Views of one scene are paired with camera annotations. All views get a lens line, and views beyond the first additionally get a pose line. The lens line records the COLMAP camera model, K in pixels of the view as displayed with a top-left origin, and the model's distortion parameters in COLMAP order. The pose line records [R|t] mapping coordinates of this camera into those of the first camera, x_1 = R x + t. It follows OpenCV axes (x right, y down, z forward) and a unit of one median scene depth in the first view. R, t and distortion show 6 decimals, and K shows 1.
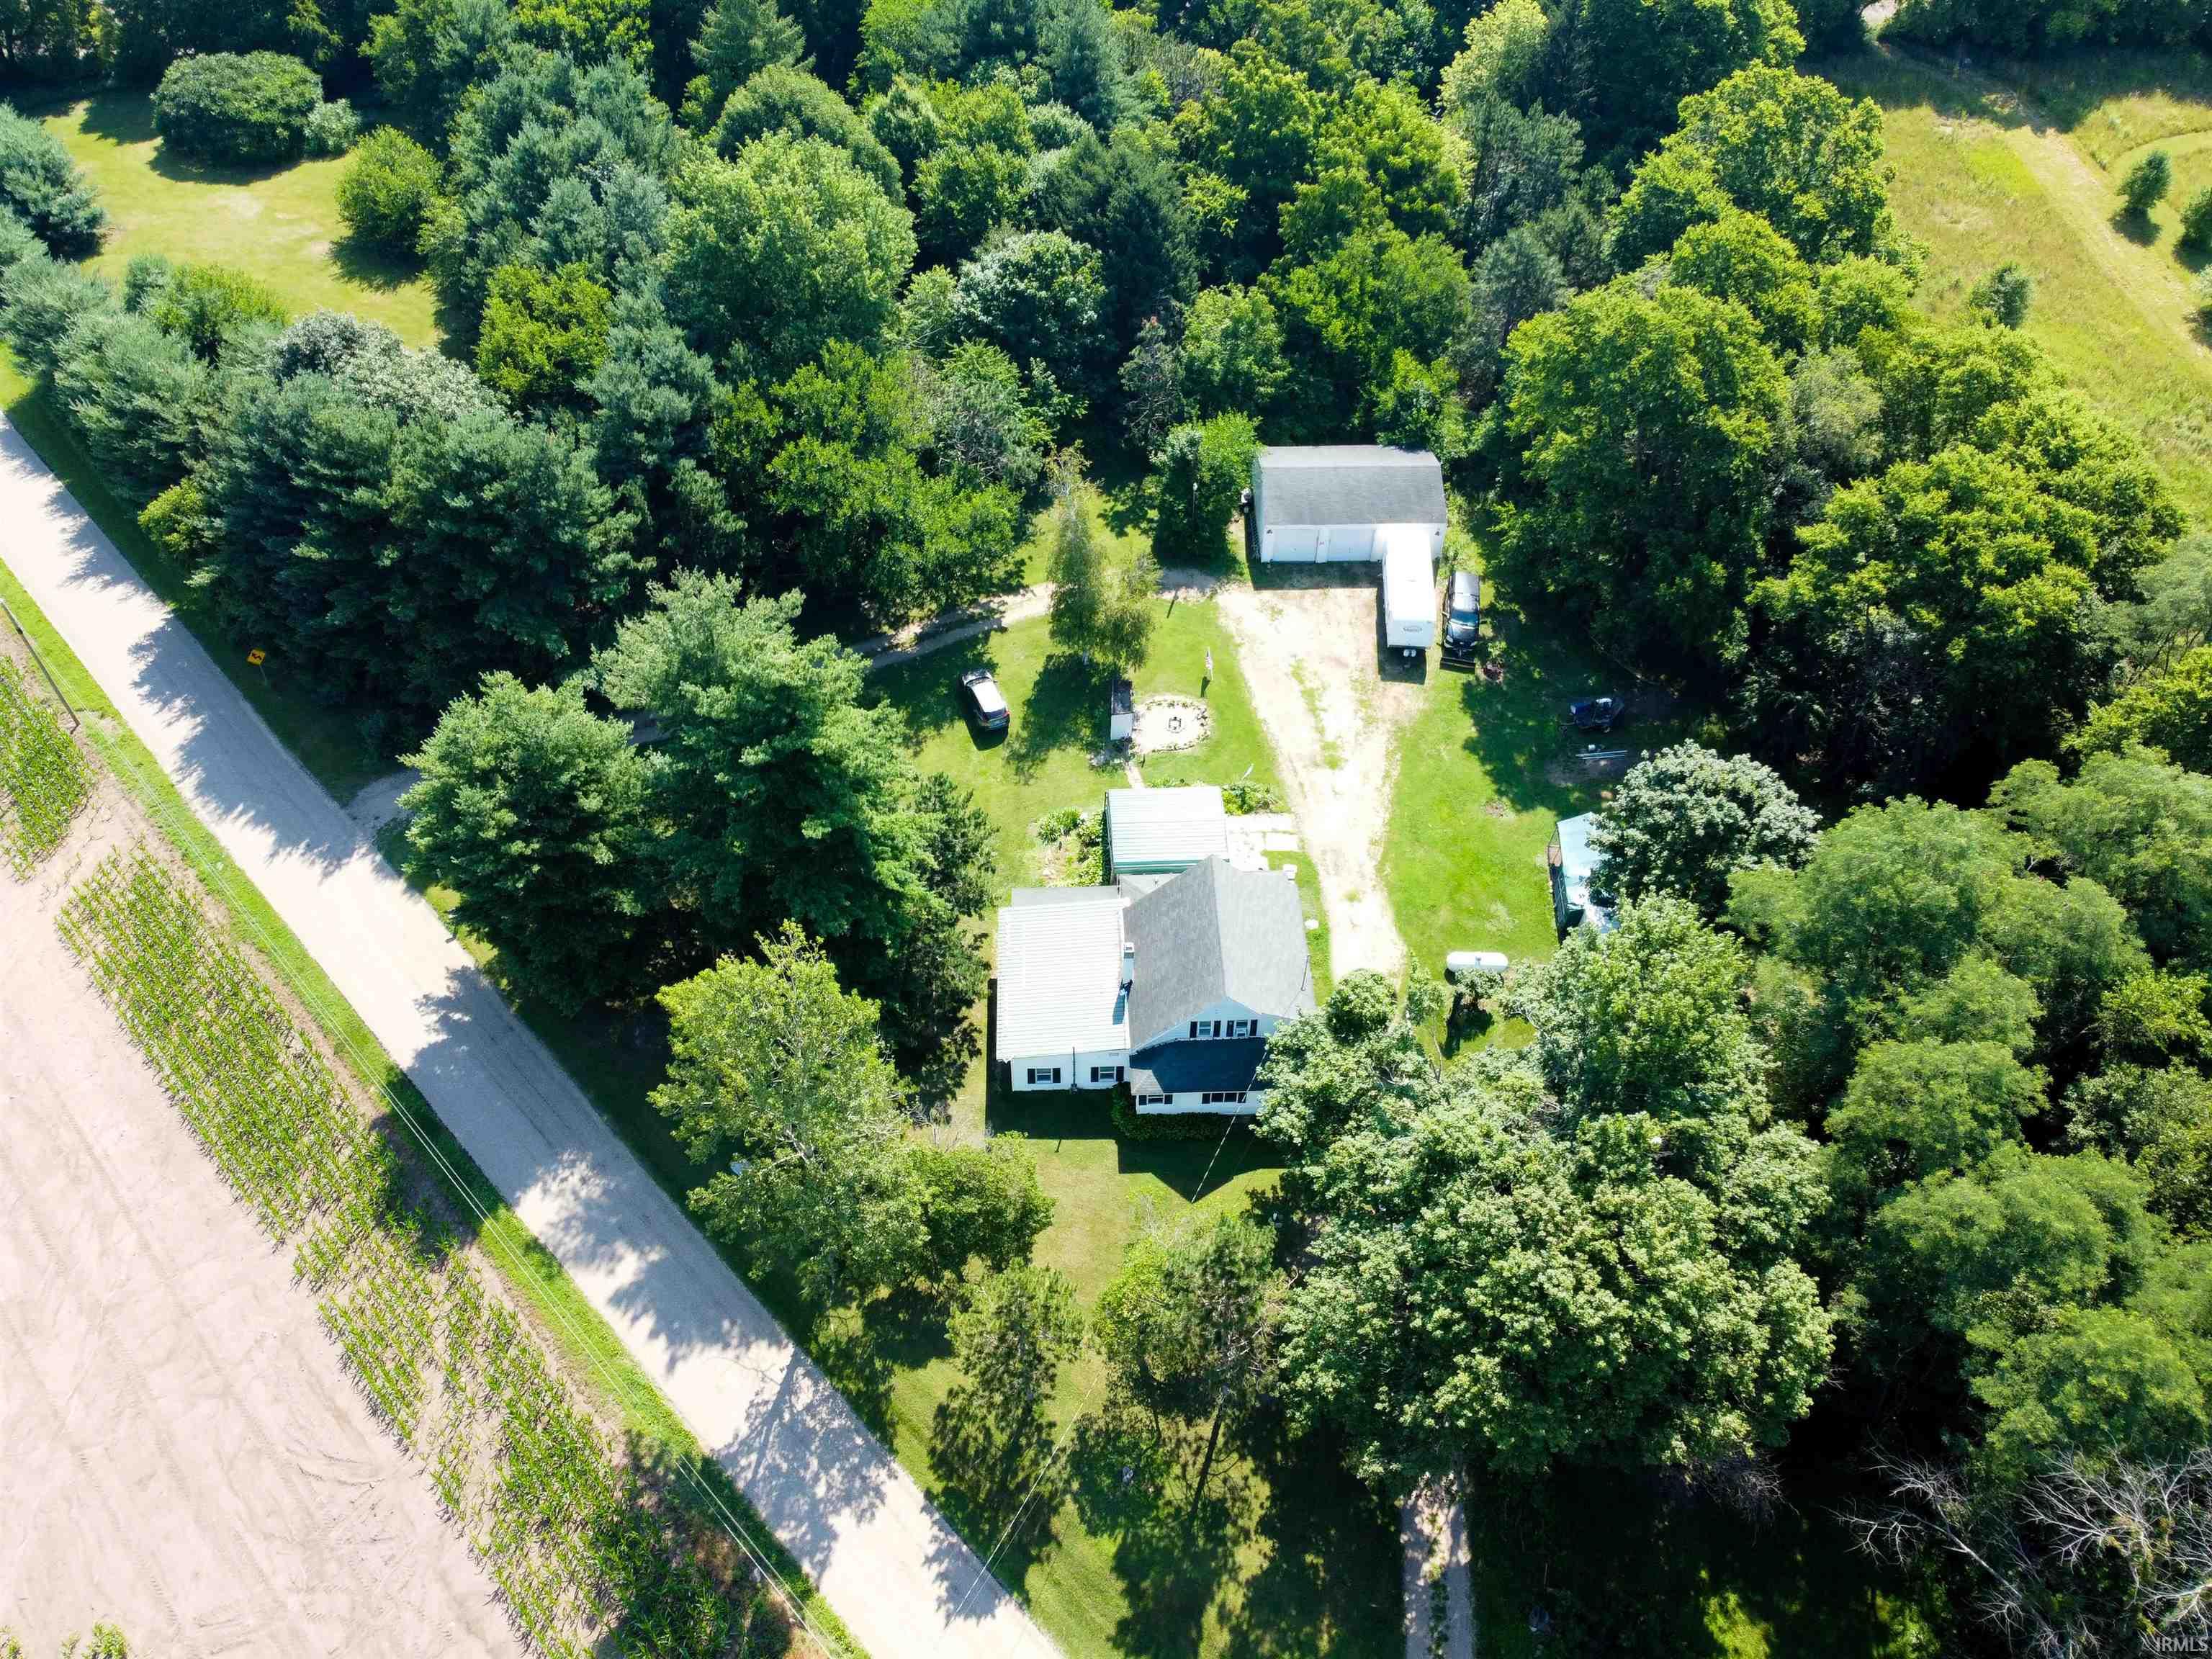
lens RADIAL K [[1669.7, 0, 1088.6], [0, 1669.7, 835.1], [0, 0, 1]] dist [-0.015672, 0.001871]
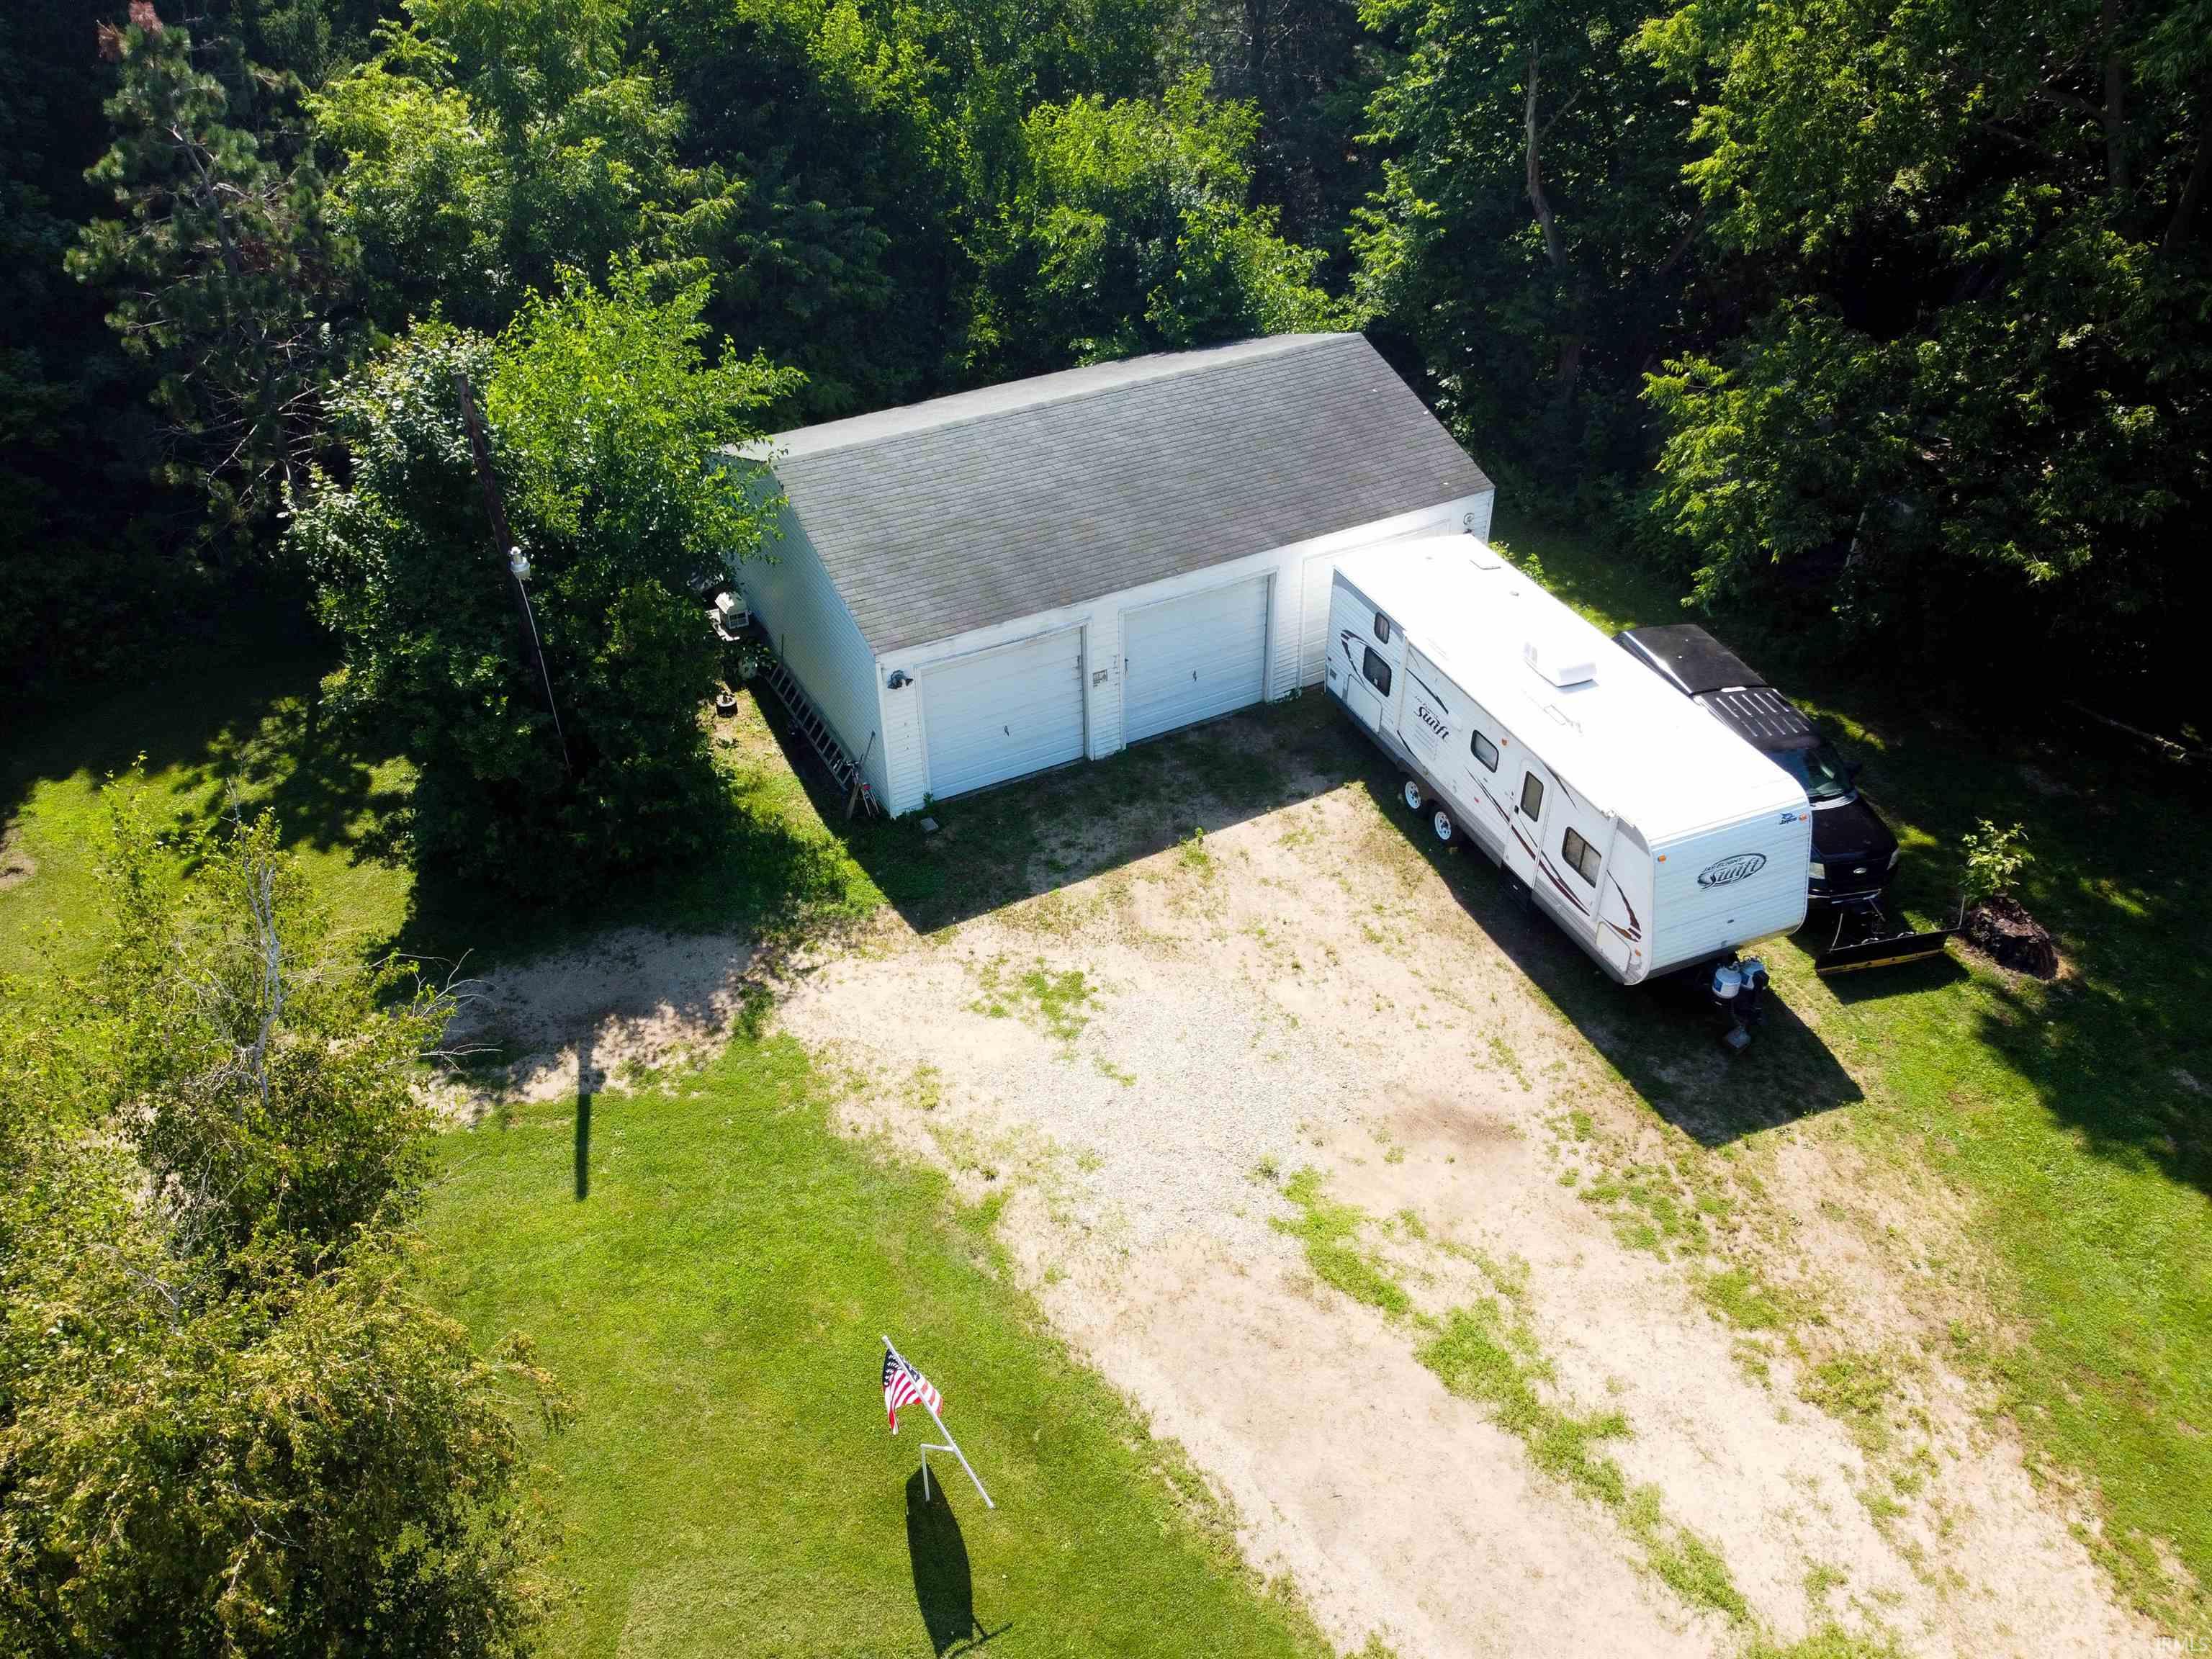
lens RADIAL K [[1669.7, 0, 1088.6], [0, 1669.7, 835.1], [0, 0, 1]] dist [-0.015672, 0.001871]
pose [[0.890046, -0.282003, 0.358179, 0.041748], [0.346706, 0.928894, -0.130195, -0.121793], [-0.295995, 0.240062, 0.924531, 0.779273]]
